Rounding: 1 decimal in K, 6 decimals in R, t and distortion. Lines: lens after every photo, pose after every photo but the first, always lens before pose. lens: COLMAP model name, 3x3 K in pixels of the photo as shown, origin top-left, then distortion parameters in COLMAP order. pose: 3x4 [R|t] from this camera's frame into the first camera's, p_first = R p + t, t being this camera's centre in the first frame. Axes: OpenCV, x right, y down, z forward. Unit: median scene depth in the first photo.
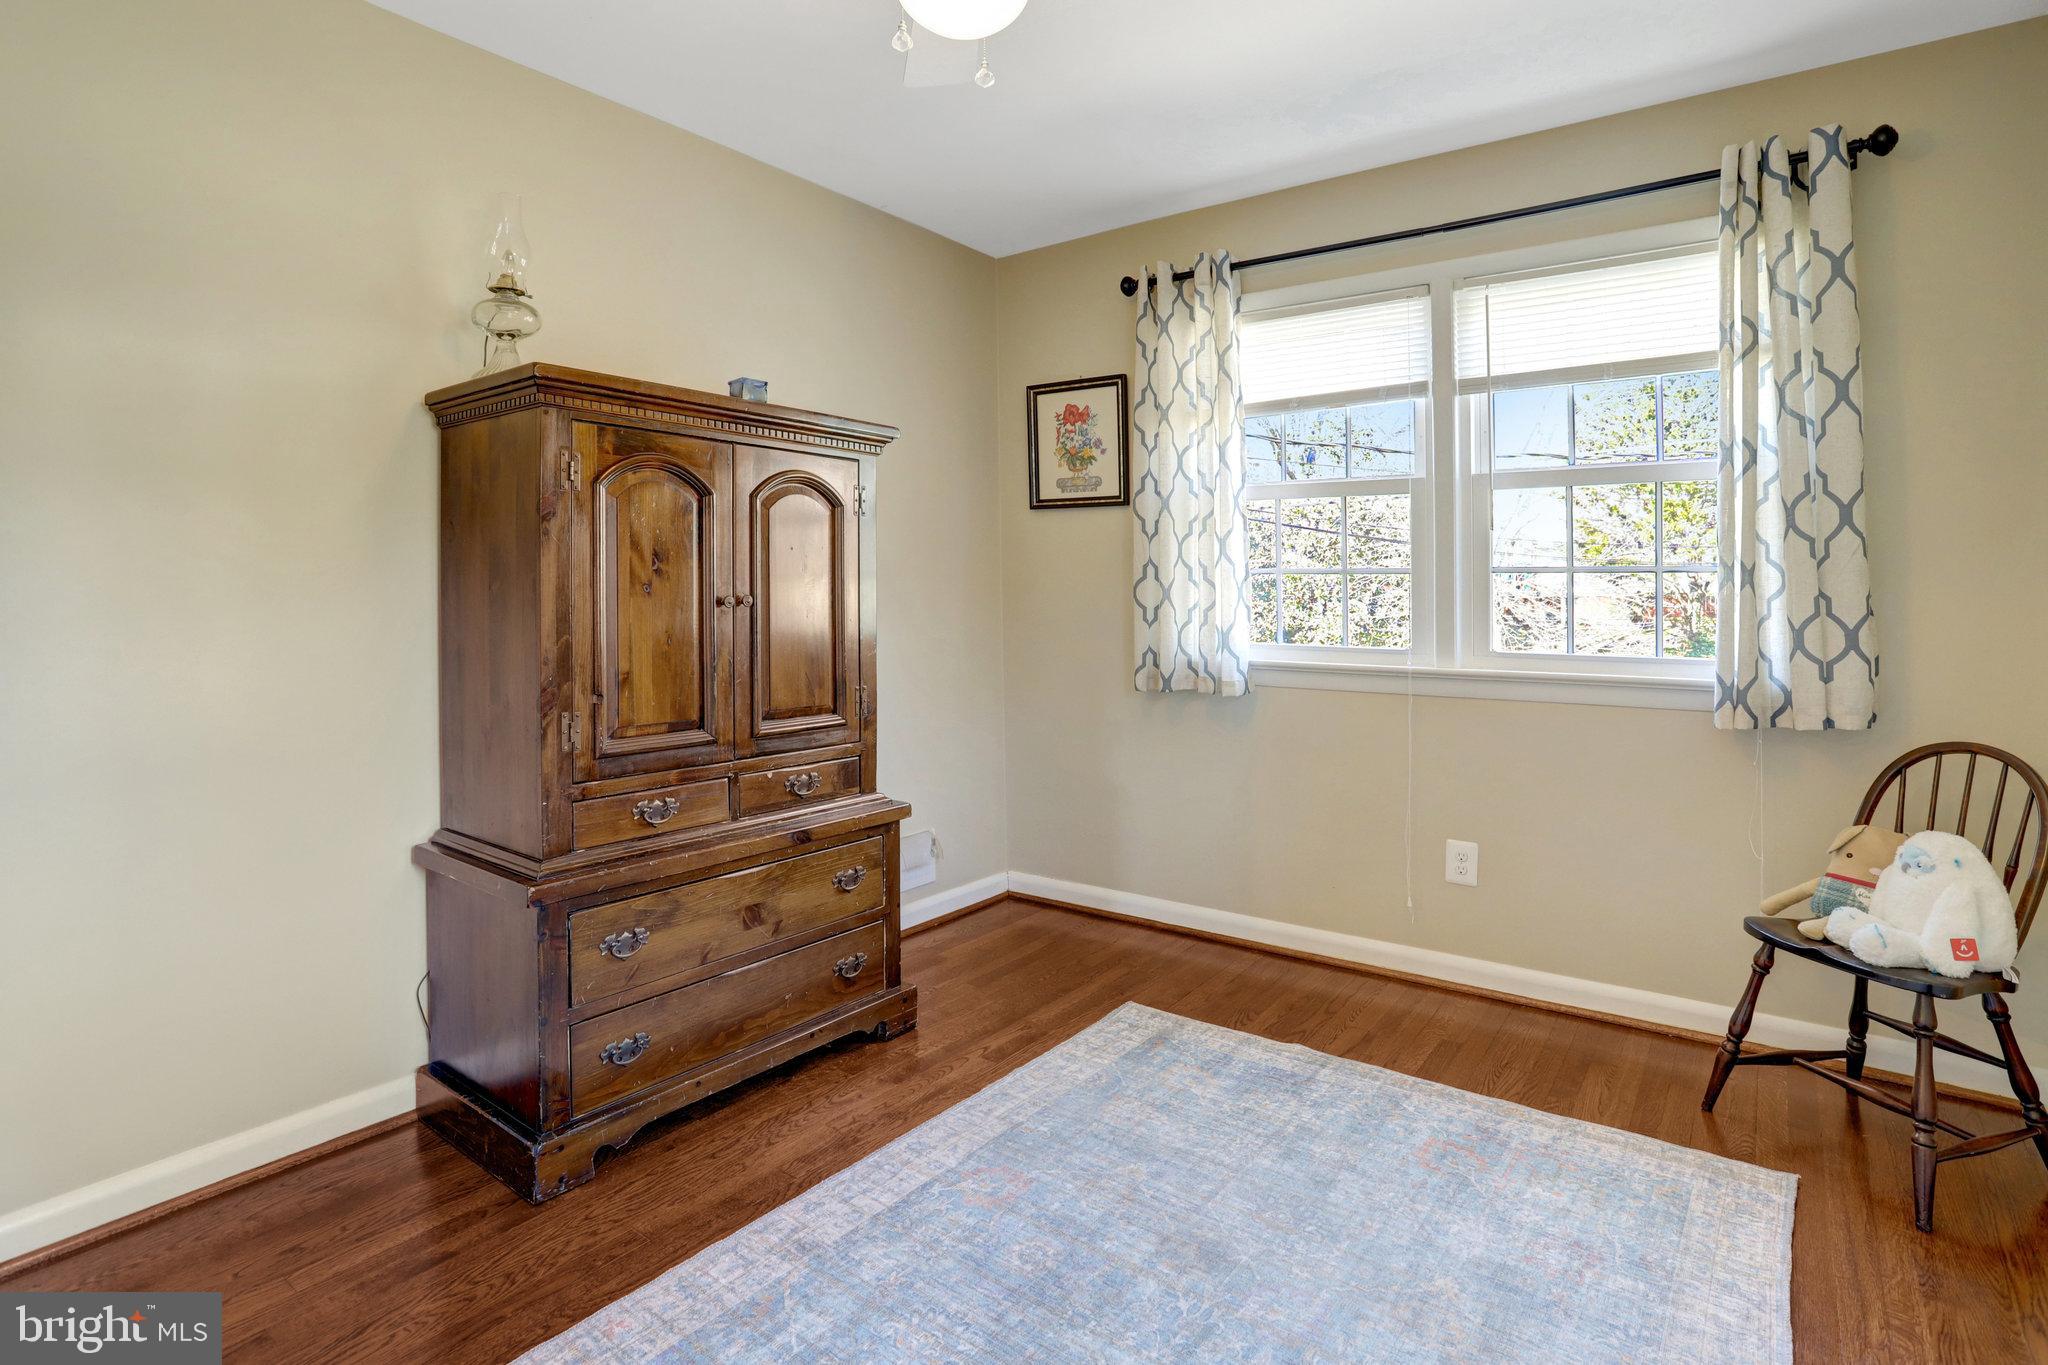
lens RADIAL K [[1004.8, 0, 1017.7], [0, 1004.8, 602.4], [0, 0, 1]] dist [-0.065695, 0.025515]
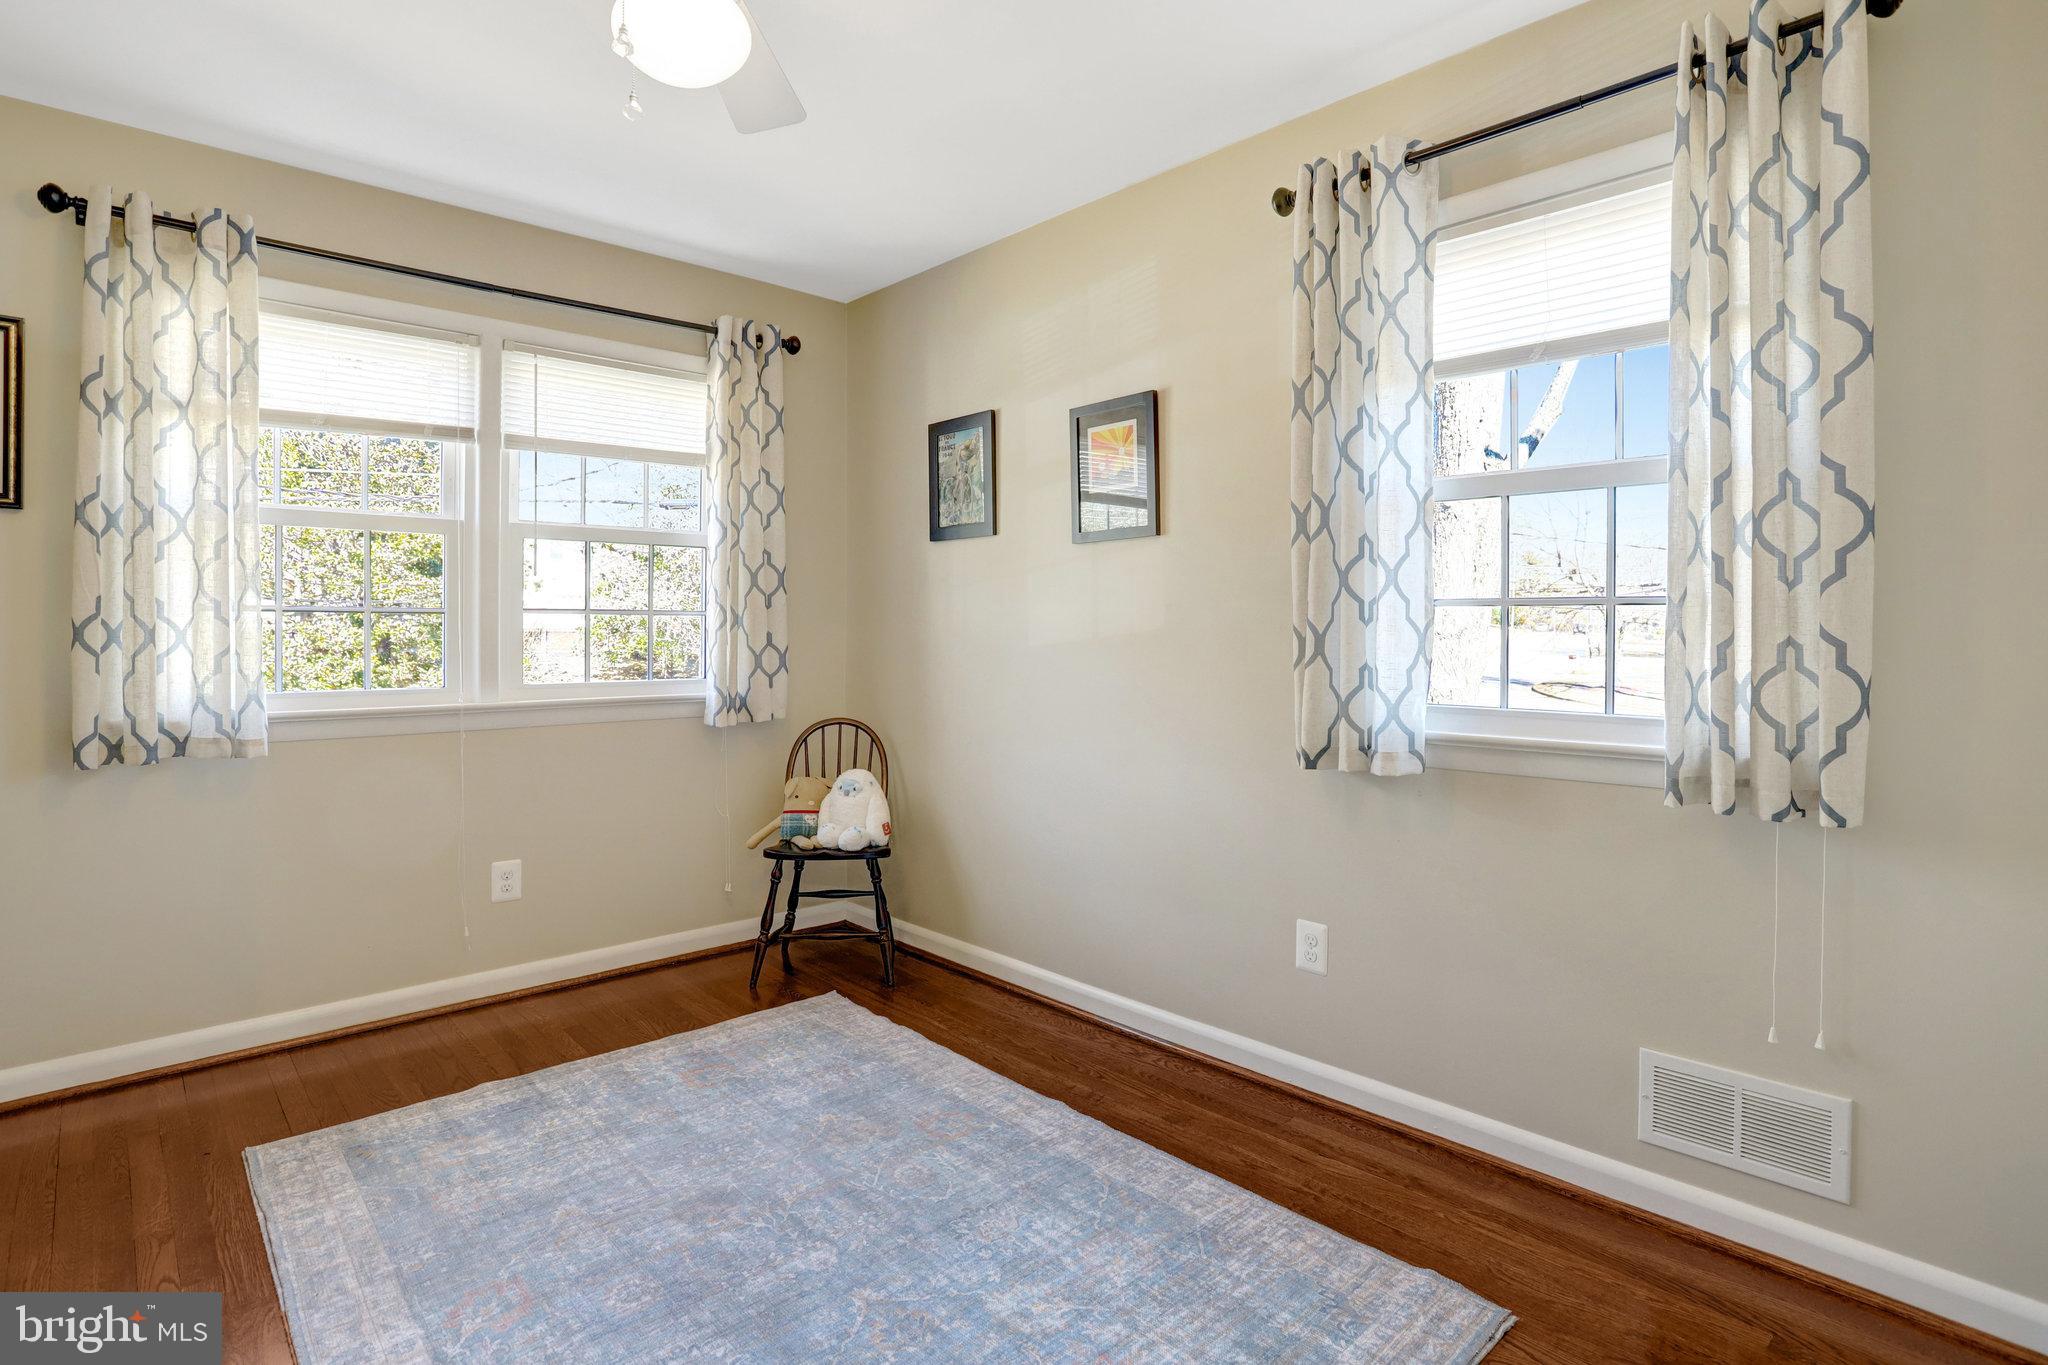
lens RADIAL K [[1019.3, 0, 1006.2], [0, 1019.3, 658.7], [0, 0, 1]] dist [-0.051013, 0.024460]
pose [[0.216866, -0.032076, 0.975674, -0.599673], [0.008919, 0.999483, 0.030876, -0.011073], [-0.976161, 0.002006, 0.217040, 0.269244]]
